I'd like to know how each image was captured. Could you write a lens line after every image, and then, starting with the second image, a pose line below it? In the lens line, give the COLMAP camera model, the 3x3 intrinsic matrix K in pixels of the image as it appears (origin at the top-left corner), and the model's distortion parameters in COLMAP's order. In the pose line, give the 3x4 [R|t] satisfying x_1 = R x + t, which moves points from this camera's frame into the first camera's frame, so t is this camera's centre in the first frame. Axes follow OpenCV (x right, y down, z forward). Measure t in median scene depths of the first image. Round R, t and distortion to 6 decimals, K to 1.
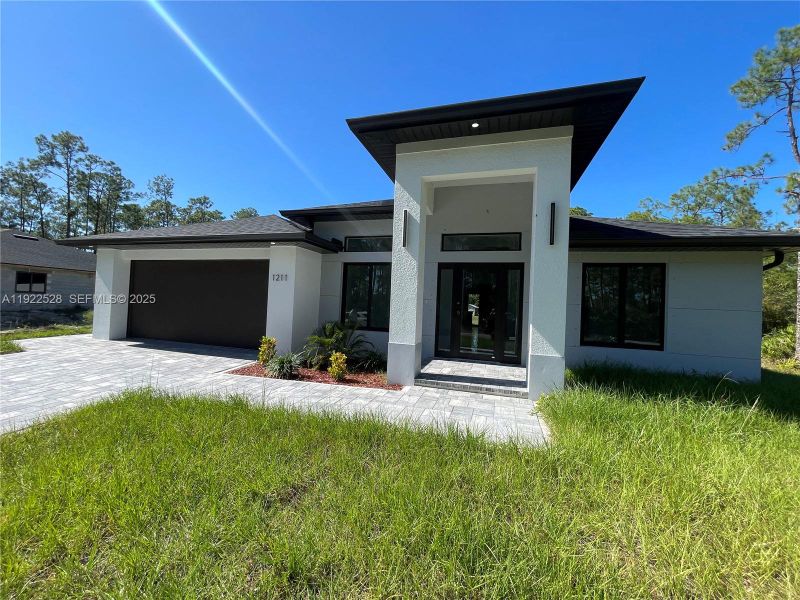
lens RADIAL K [[323.9, 0, 399.2], [0, 323.9, 298.6], [0, 0, 1]] dist [-0.002746, 0.000397]
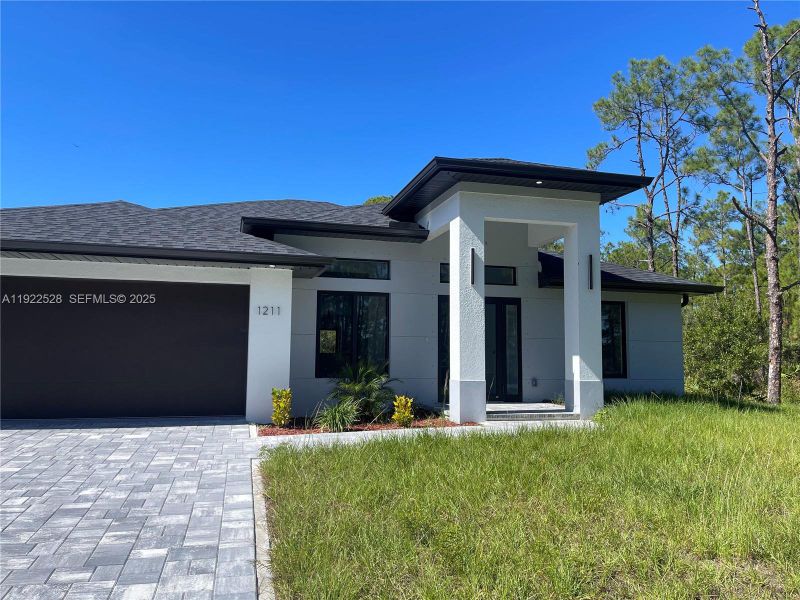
lens RADIAL K [[604.5, 0, 400.0], [0, 604.5, 300.0], [0, 0, 1]] dist [0.072107, -0.099360]
pose [[0.844963, 0.017375, 0.534542, -0.159517], [0.015591, 0.998247, -0.057093, -0.000812], [-0.534597, 0.056575, 0.843211, -0.063231]]
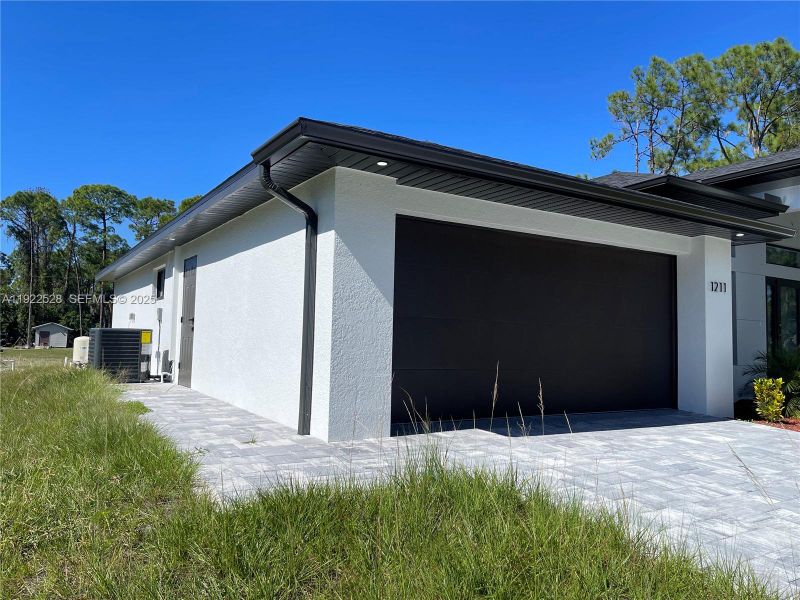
lens RADIAL K [[614.5, 0, 401.5], [0, 614.5, 294.4], [0, 0, 1]] dist [0.094255, -0.146410]
pose [[0.655365, 0.031676, 0.754648, -0.322118], [-0.010357, 0.999403, -0.032956, -0.000257], [-0.755242, 0.013783, 0.655302, 0.121955]]
